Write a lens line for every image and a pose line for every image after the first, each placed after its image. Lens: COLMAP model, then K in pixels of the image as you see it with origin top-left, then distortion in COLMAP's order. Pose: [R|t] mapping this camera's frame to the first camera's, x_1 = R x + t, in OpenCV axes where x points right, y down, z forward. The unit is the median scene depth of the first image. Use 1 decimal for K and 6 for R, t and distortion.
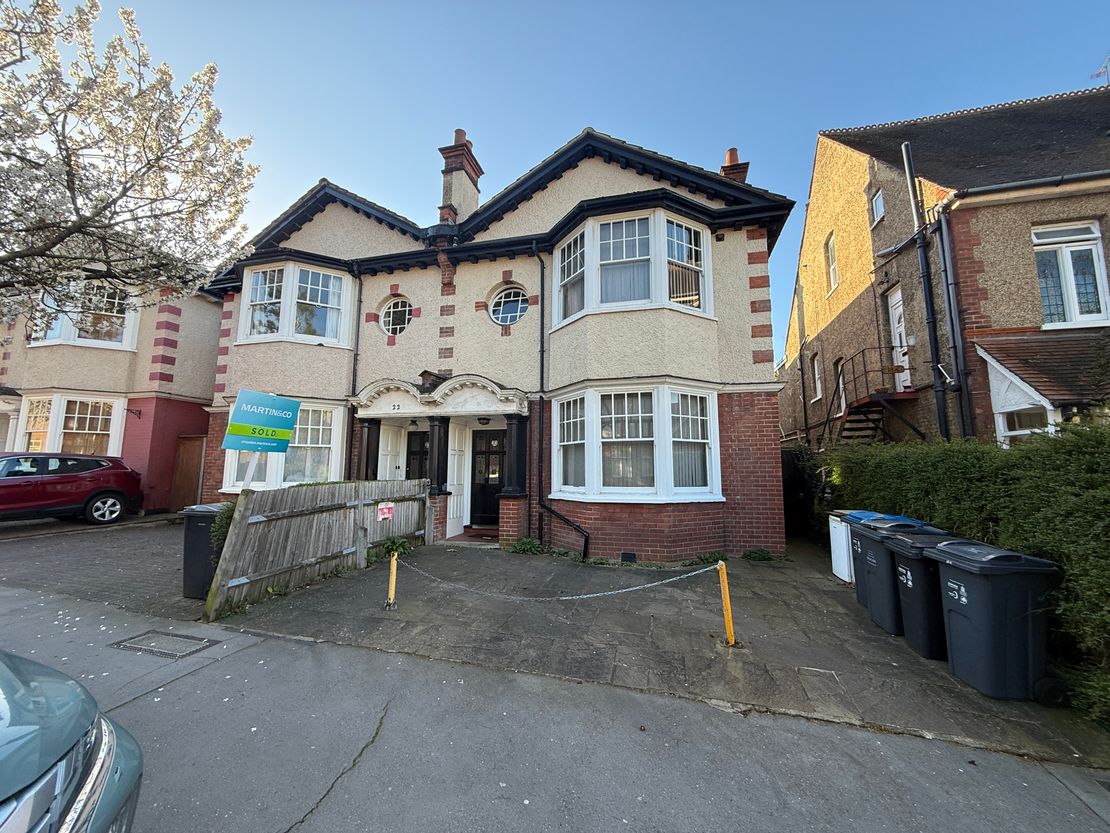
lens RADIAL K [[443.7, 0, 555.0], [0, 443.7, 416.5], [0, 0, 1]] dist [-0.001227, 0.000223]
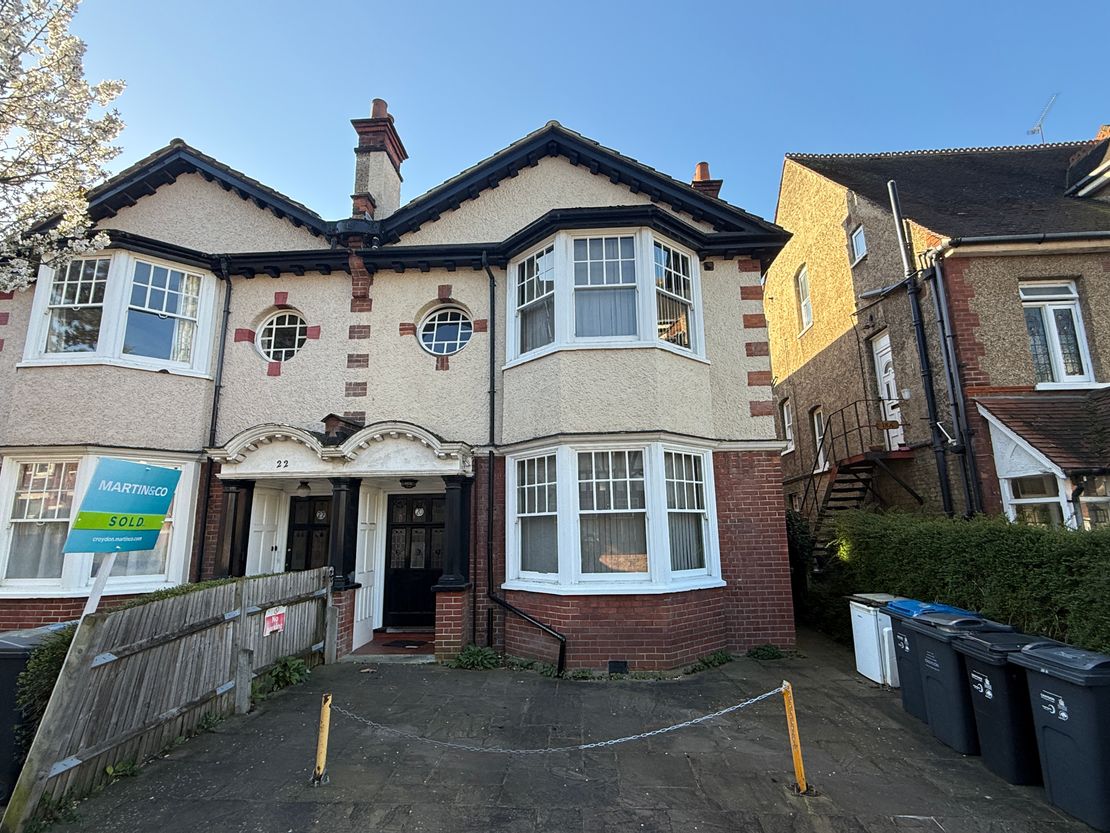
lens RADIAL K [[560.4, 0, 555.0], [0, 560.4, 416.5], [0, 0, 1]] dist [0.000557, -0.000385]
pose [[0.979014, 0.021697, 0.202635, -0.132109], [-0.006584, 0.997165, -0.074960, -0.037369], [-0.203687, 0.072053, 0.976381, 0.038672]]
